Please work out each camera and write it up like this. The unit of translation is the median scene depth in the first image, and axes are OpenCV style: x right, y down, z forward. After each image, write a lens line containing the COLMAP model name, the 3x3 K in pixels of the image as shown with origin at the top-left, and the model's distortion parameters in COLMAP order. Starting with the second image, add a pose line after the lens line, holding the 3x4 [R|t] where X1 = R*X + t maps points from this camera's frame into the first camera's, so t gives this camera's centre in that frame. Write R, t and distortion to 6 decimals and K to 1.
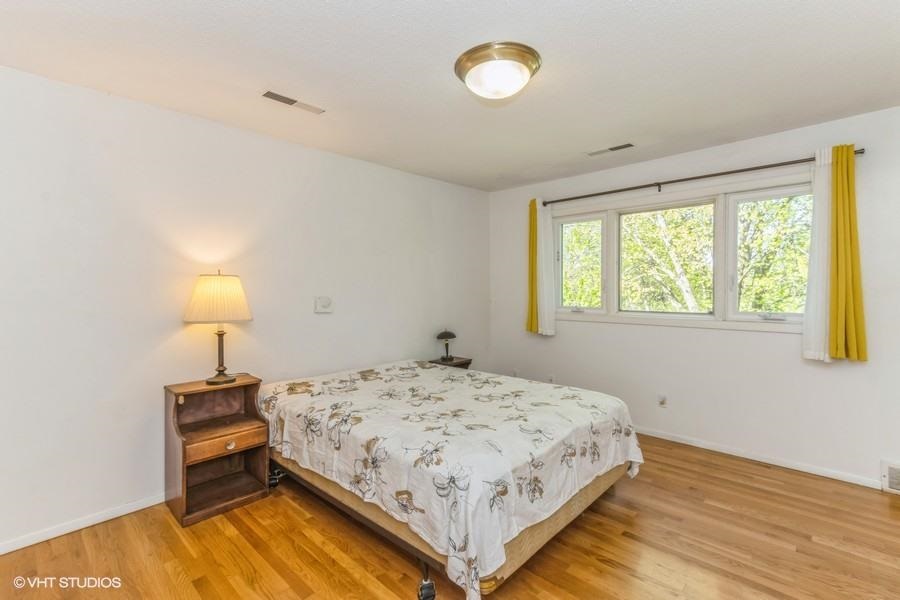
lens RADIAL K [[418.3, 0, 443.2], [0, 418.3, 285.6], [0, 0, 1]] dist [0.019442, -0.001638]
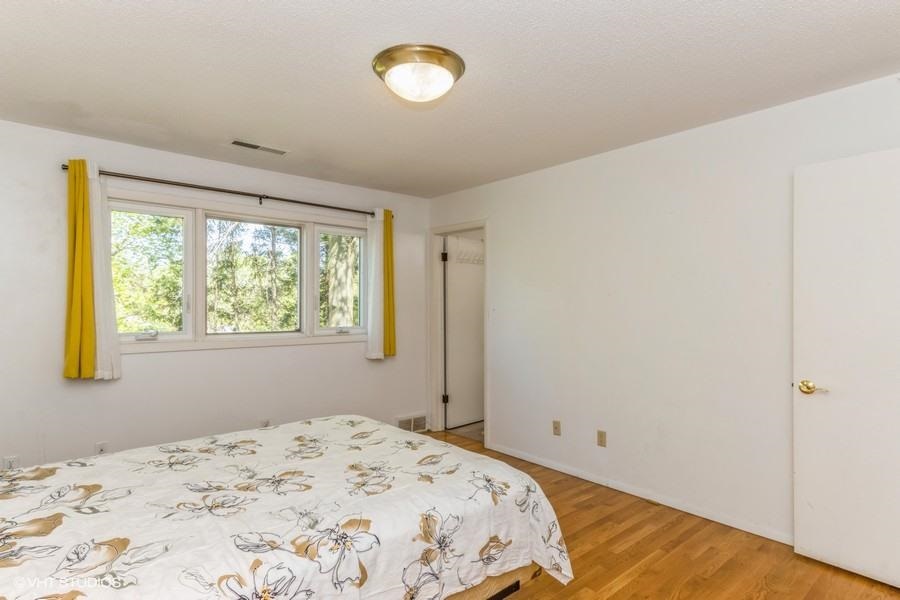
lens RADIAL K [[492.8, 0, 445.4], [0, 492.8, 302.8], [0, 0, 1]] dist [0.003175, 0.003940]
pose [[0.073343, 0.013074, 0.997221, -0.883364], [-0.008469, 0.999886, -0.012486, 0.011632], [-0.997271, -0.007530, 0.073446, 0.807460]]
